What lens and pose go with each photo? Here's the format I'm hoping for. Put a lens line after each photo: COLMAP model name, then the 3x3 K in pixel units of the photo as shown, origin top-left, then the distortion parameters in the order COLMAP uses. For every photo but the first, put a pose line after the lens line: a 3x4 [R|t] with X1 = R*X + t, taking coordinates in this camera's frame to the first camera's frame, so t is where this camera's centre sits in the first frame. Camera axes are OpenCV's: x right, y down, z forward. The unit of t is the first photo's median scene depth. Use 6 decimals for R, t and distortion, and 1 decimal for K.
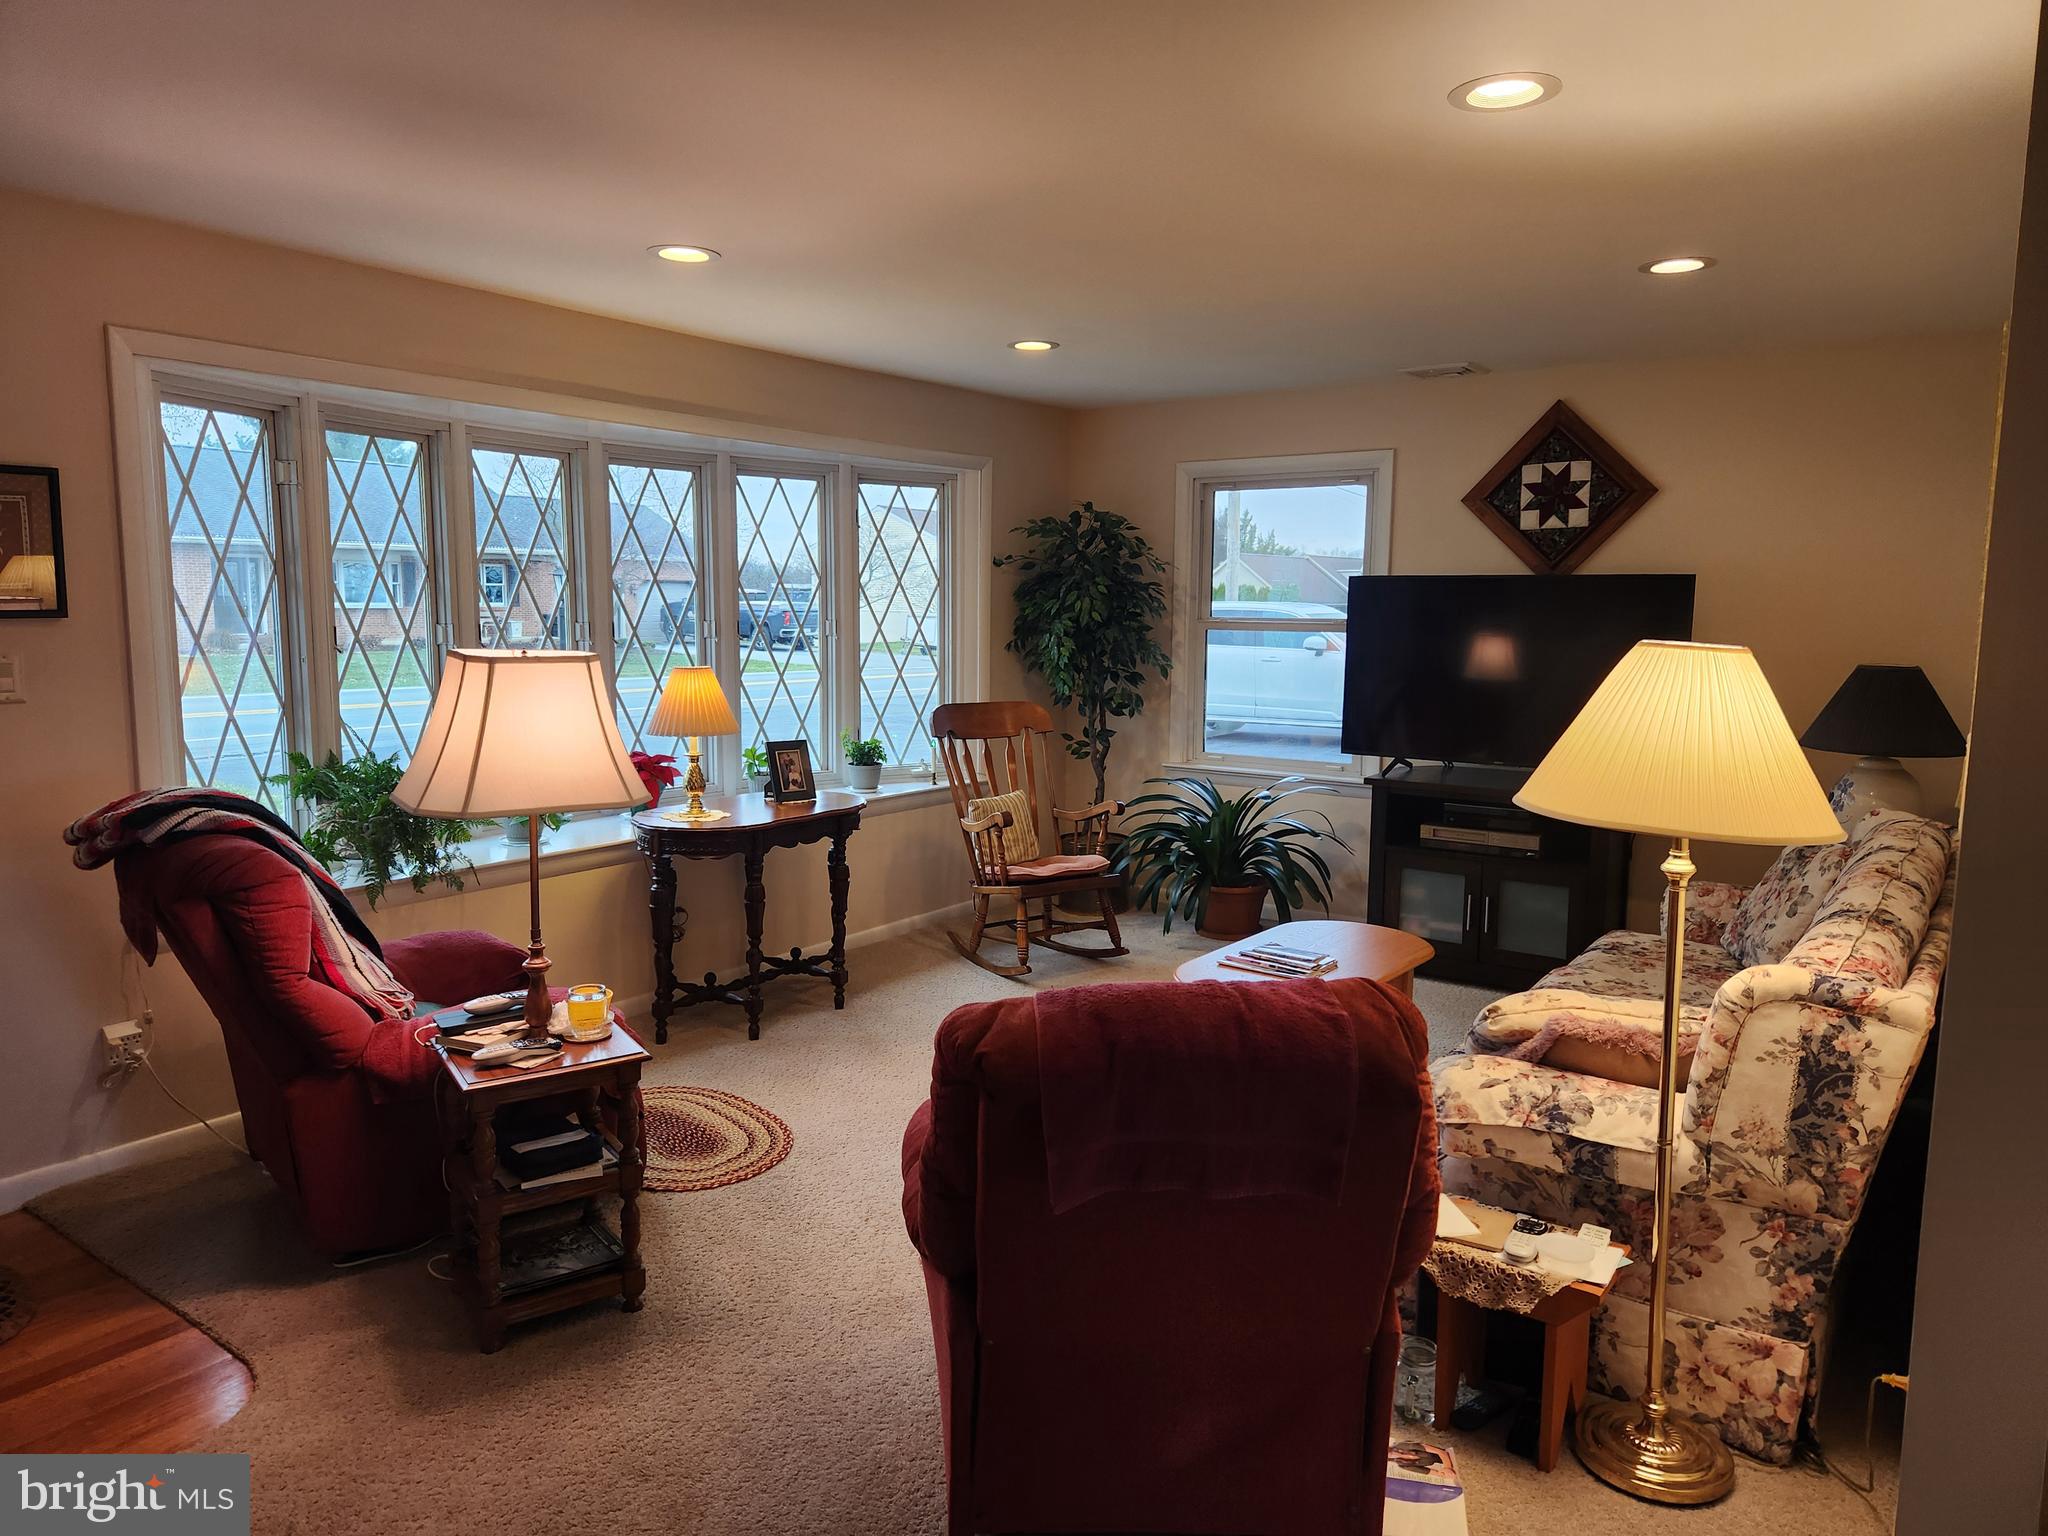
lens RADIAL K [[1371.6, 0, 1029.3], [0, 1371.6, 770.9], [0, 0, 1]] dist [0.072543, -0.066694]
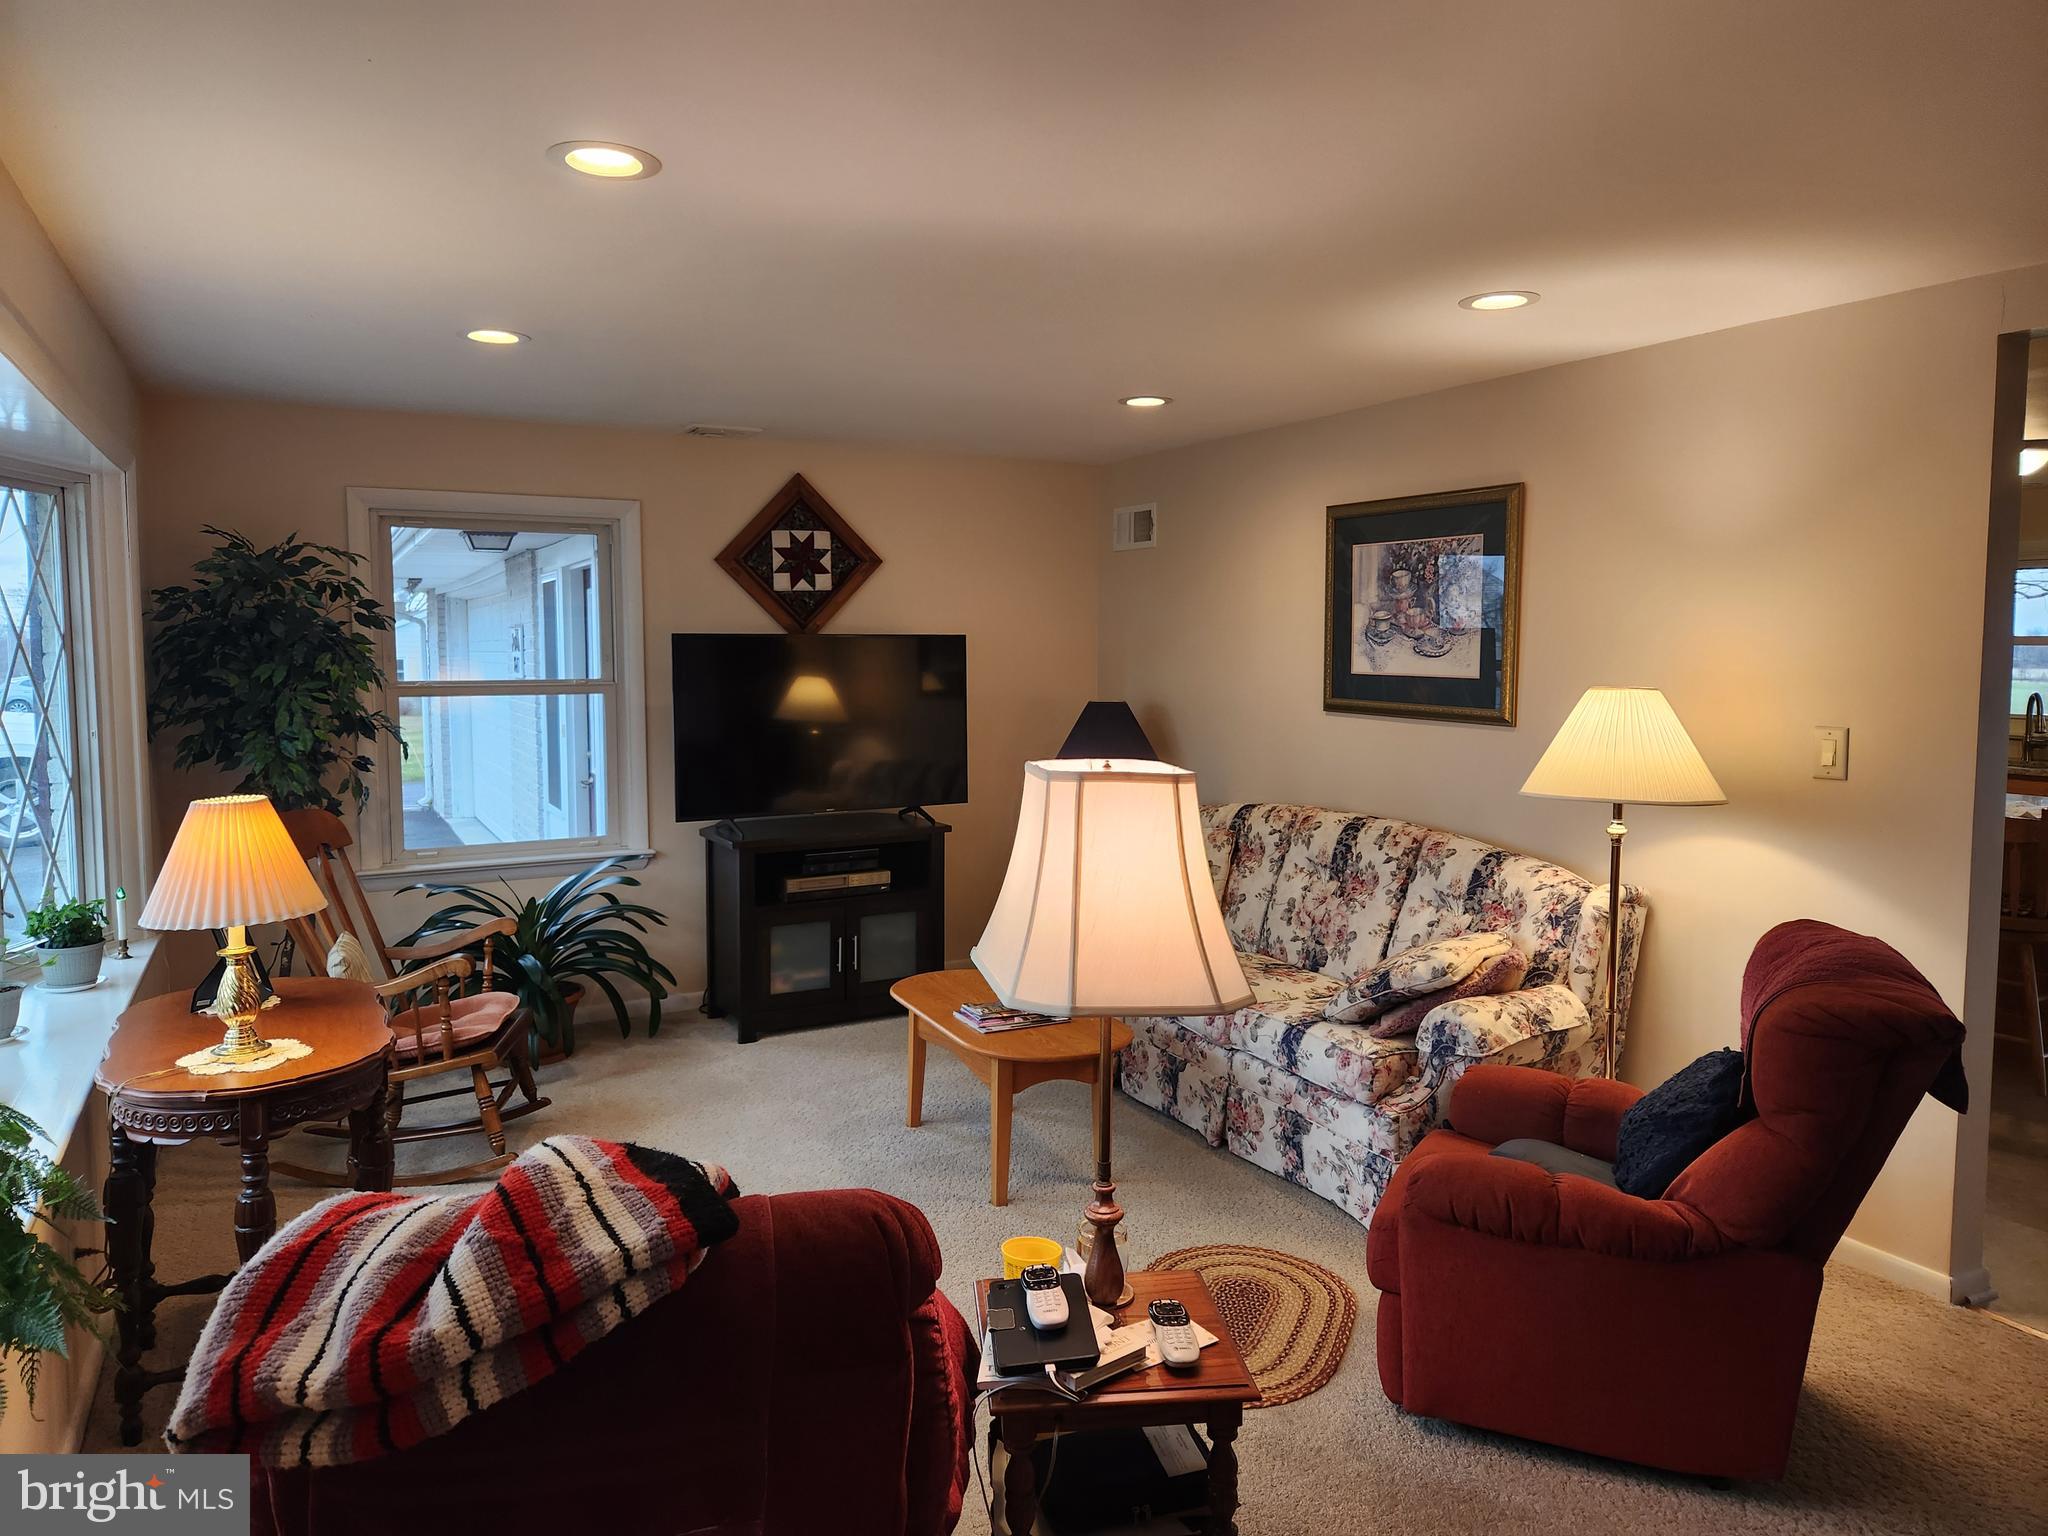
lens RADIAL K [[1371.6, 0, 1026.3], [0, 1371.6, 748.1], [0, 0, 1]] dist [0.072543, -0.066694]
pose [[0.464726, -0.078083, 0.882005, -0.633139], [0.122632, 0.992181, 0.023222, -0.071859], [-0.876921, 0.097370, 0.470668, 0.448935]]
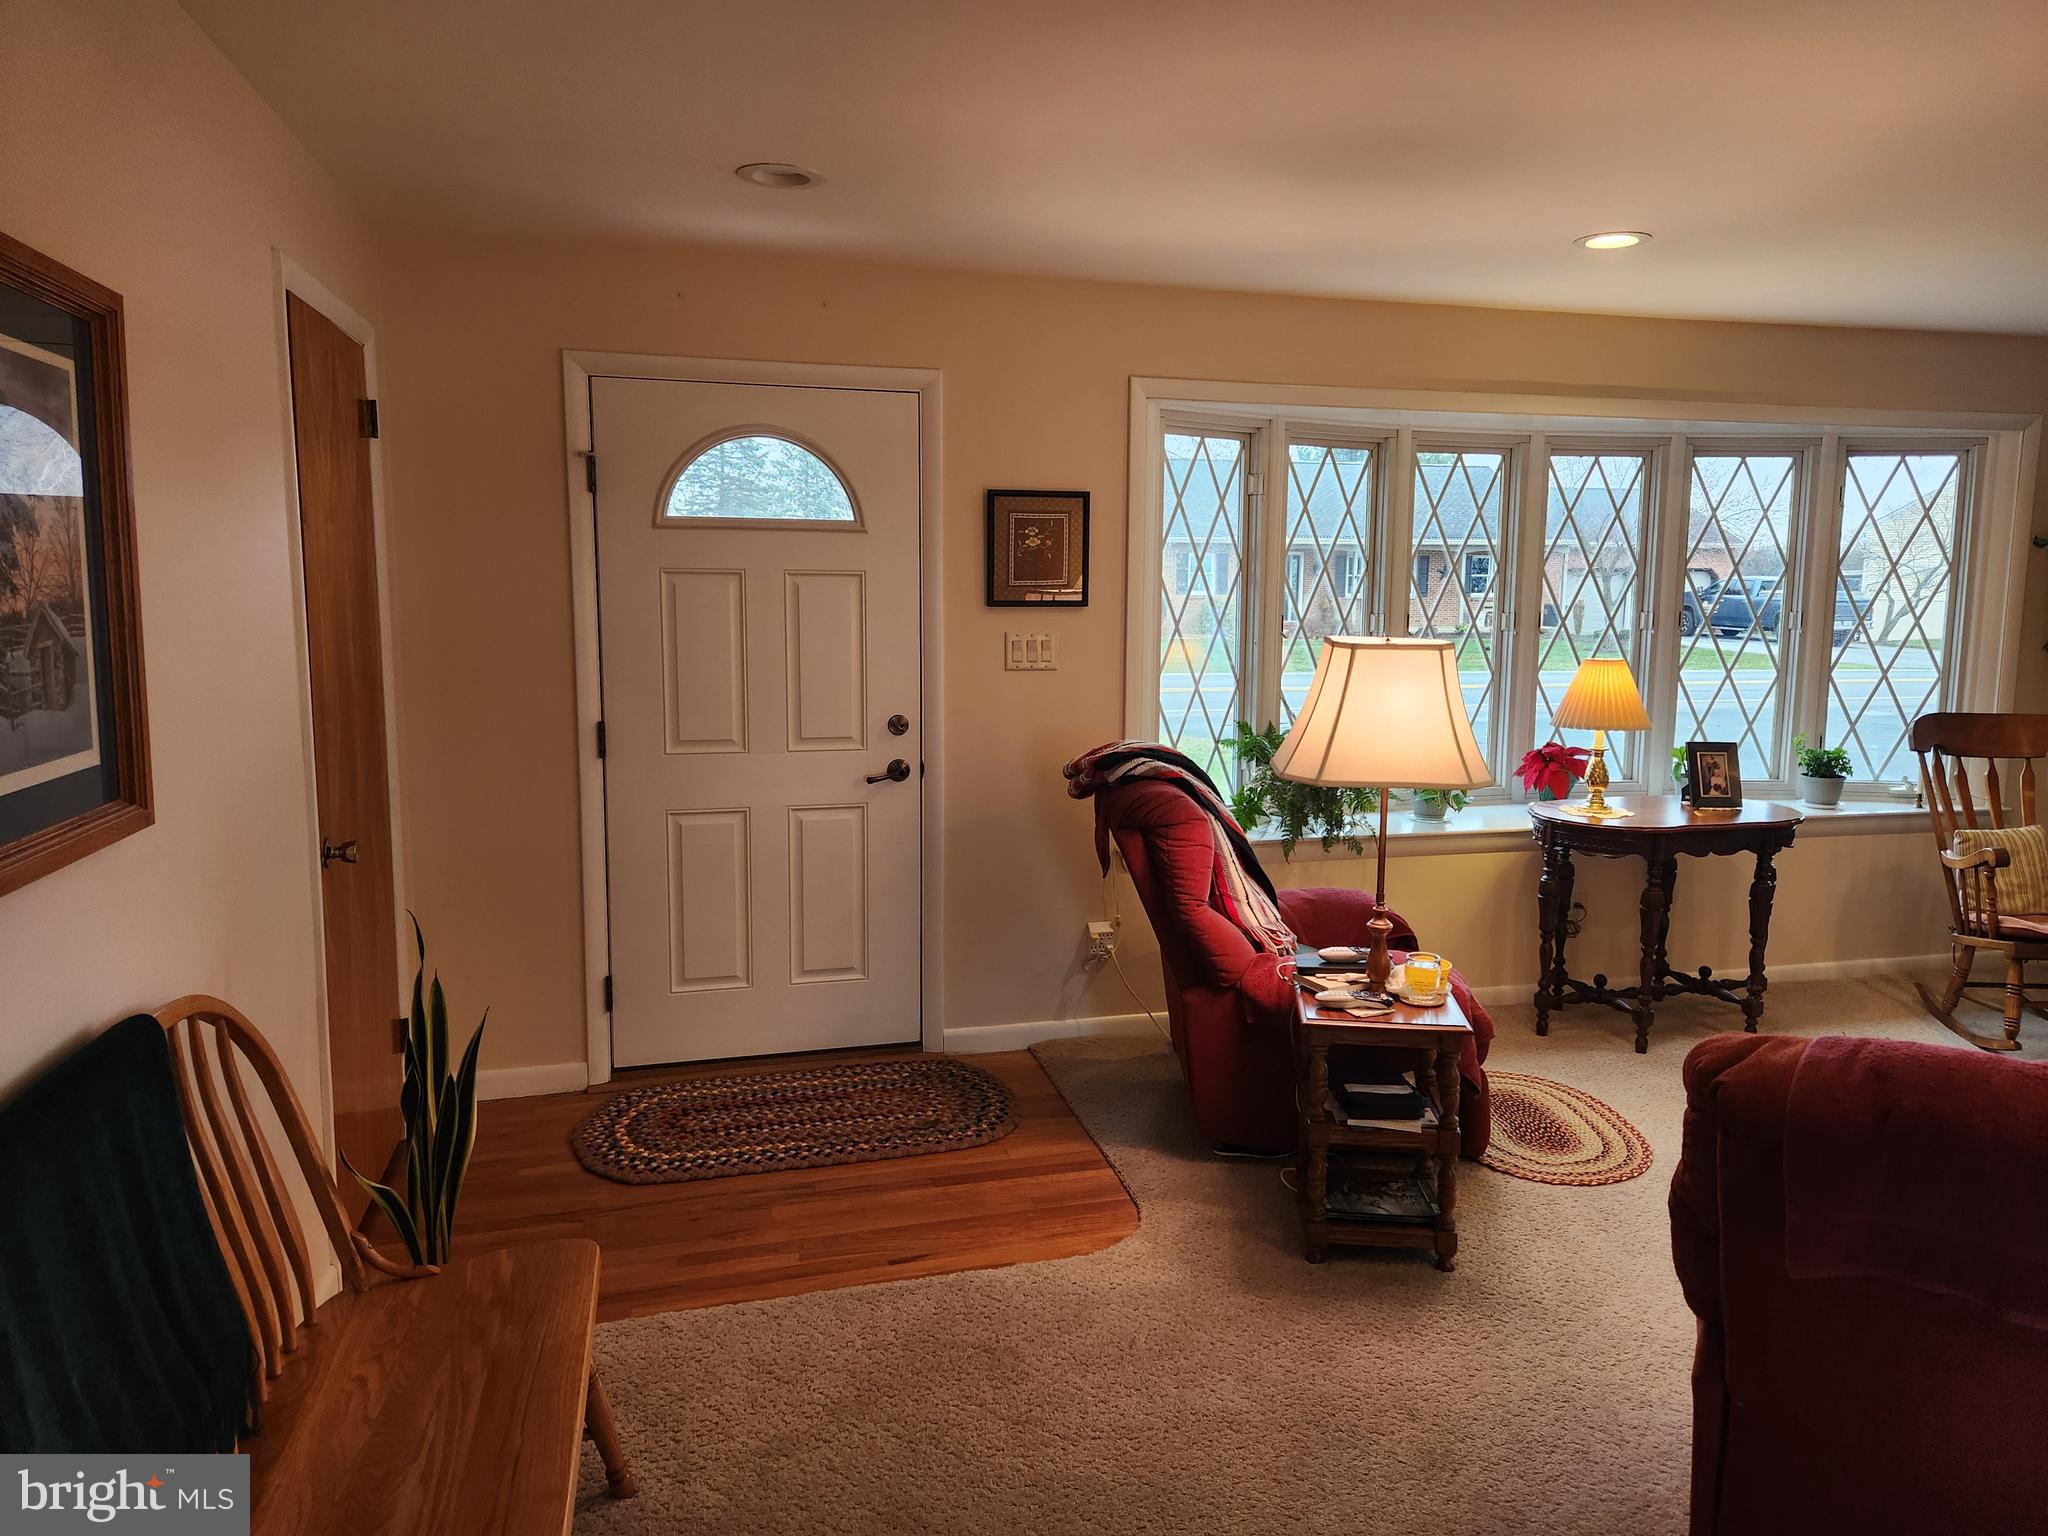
lens RADIAL K [[1371.6, 0, 1037.0], [0, 1371.6, 755.2], [0, 0, 1]] dist [0.072543, -0.066694]
pose [[0.766100, 0.079443, -0.637793, 0.083880], [-0.081598, 0.996324, 0.026089, -0.000370], [0.637521, 0.032056, 0.769766, -0.009850]]
